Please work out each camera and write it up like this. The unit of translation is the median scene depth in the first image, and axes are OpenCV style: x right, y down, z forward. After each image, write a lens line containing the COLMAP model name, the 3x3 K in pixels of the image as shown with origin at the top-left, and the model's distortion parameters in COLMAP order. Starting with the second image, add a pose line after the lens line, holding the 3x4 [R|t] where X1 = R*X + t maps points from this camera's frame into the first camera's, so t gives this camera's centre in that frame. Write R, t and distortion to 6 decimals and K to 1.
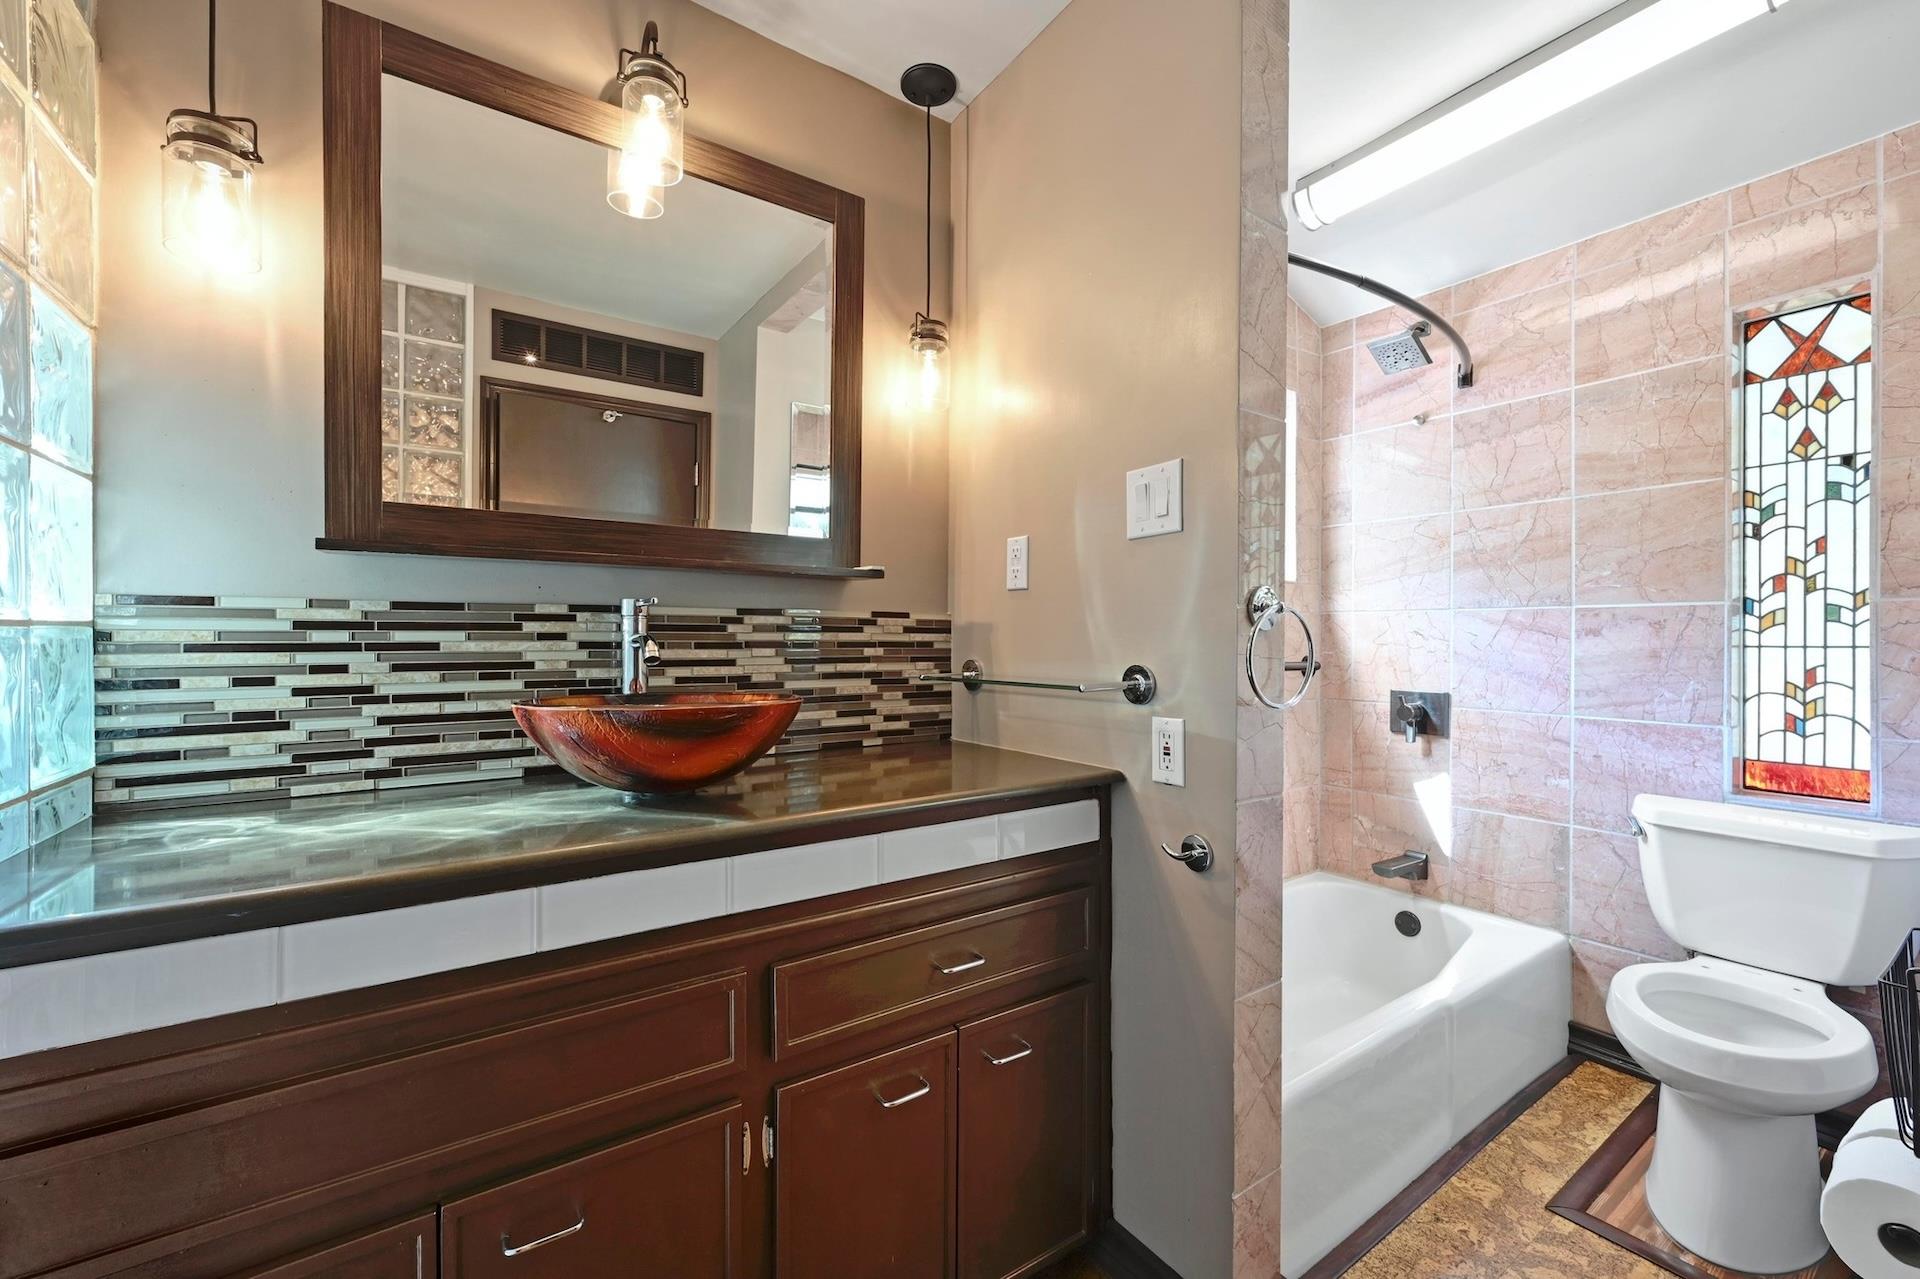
lens RADIAL K [[761.7, 0, 968.1], [0, 761.7, 637.4], [0, 0, 1]] dist [-0.001378, -0.000146]
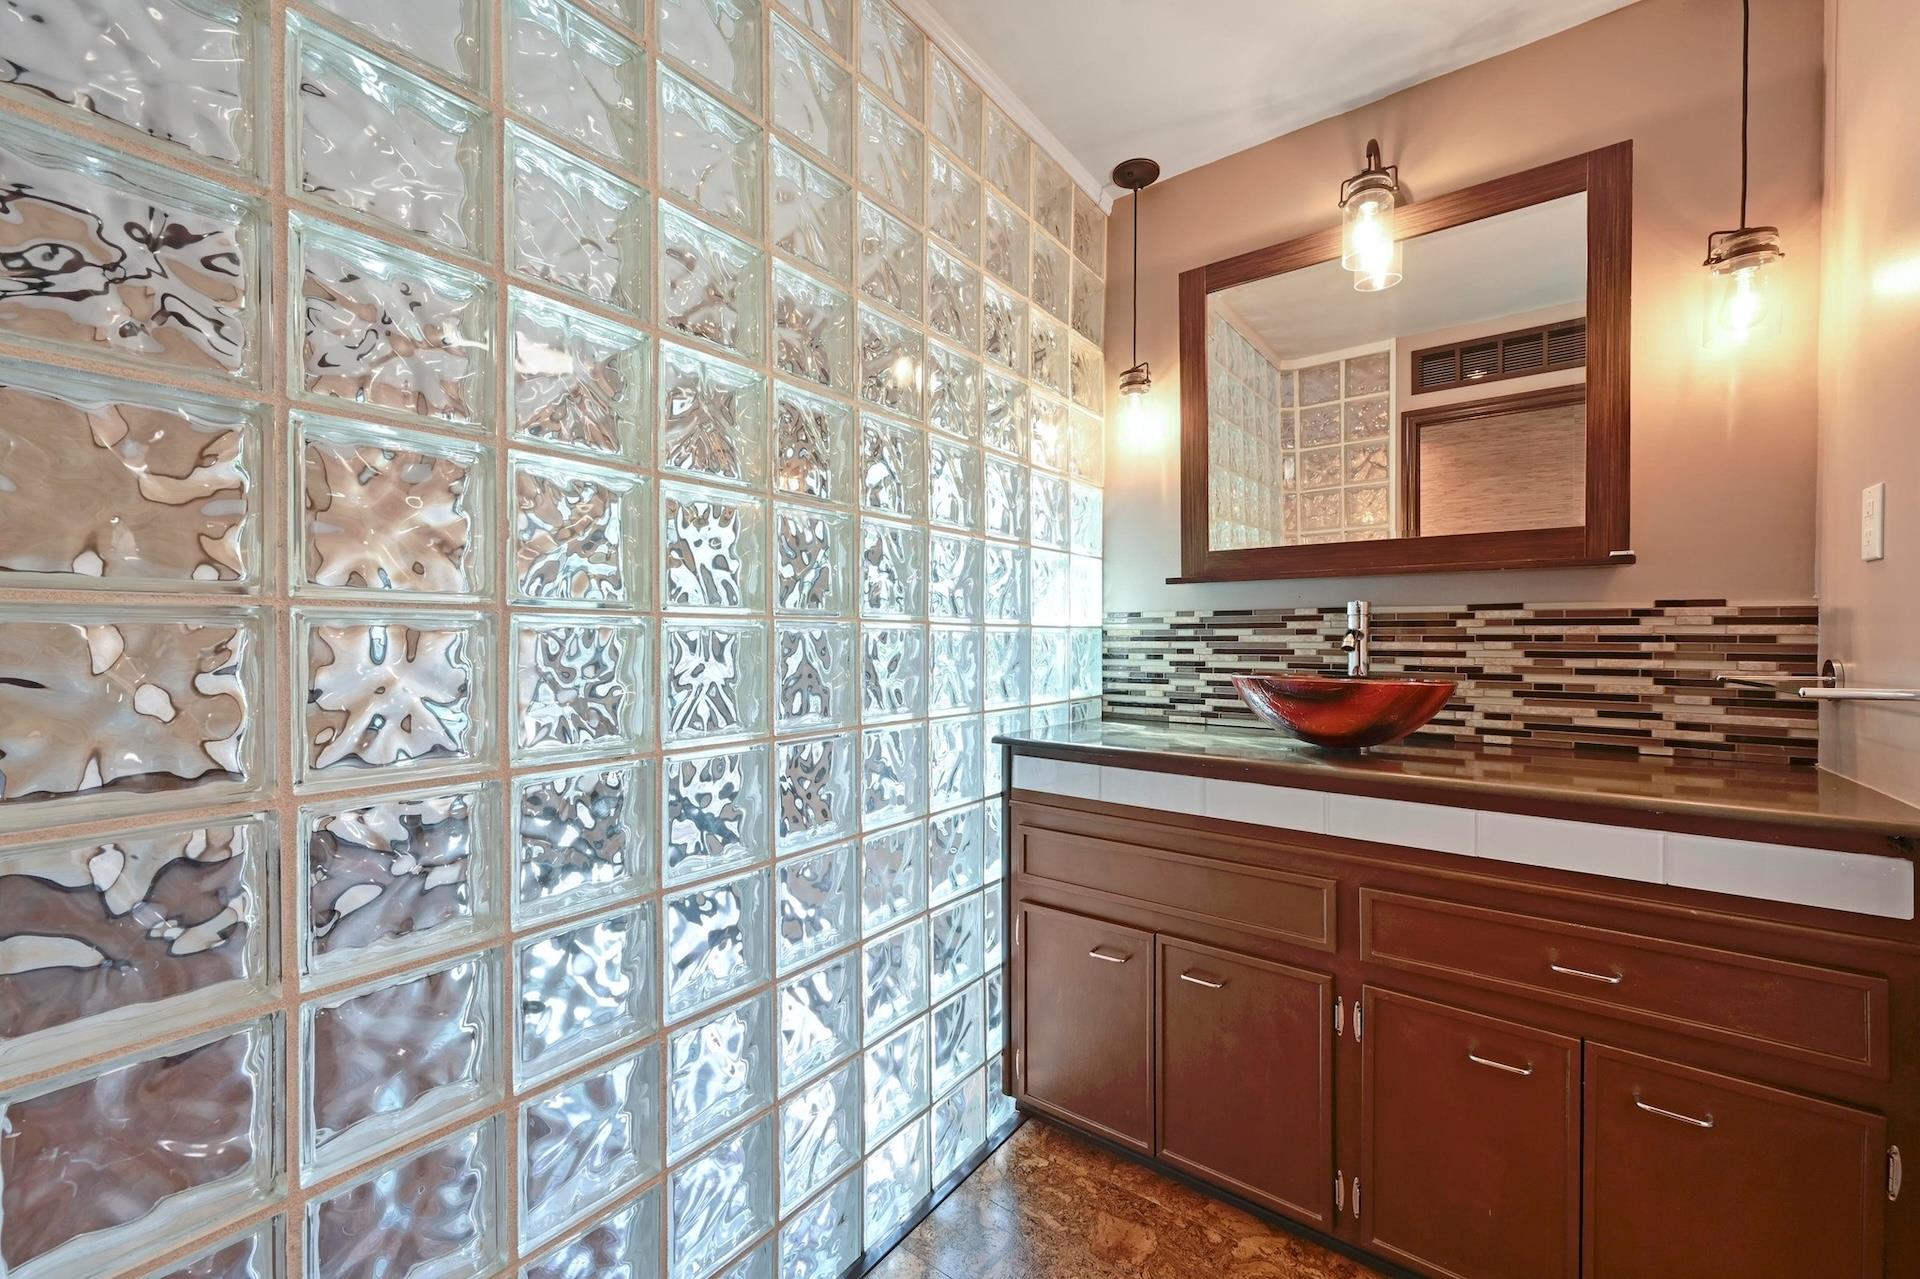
lens RADIAL K [[761.7, 0, 968.1], [0, 761.7, 637.4], [0, 0, 1]] dist [-0.001378, -0.000146]
pose [[0.319417, -0.001712, -0.947613, 0.501709], [0.001870, 0.999998, -0.001177, 0.008470], [0.947613, -0.001396, 0.319419, -0.023630]]
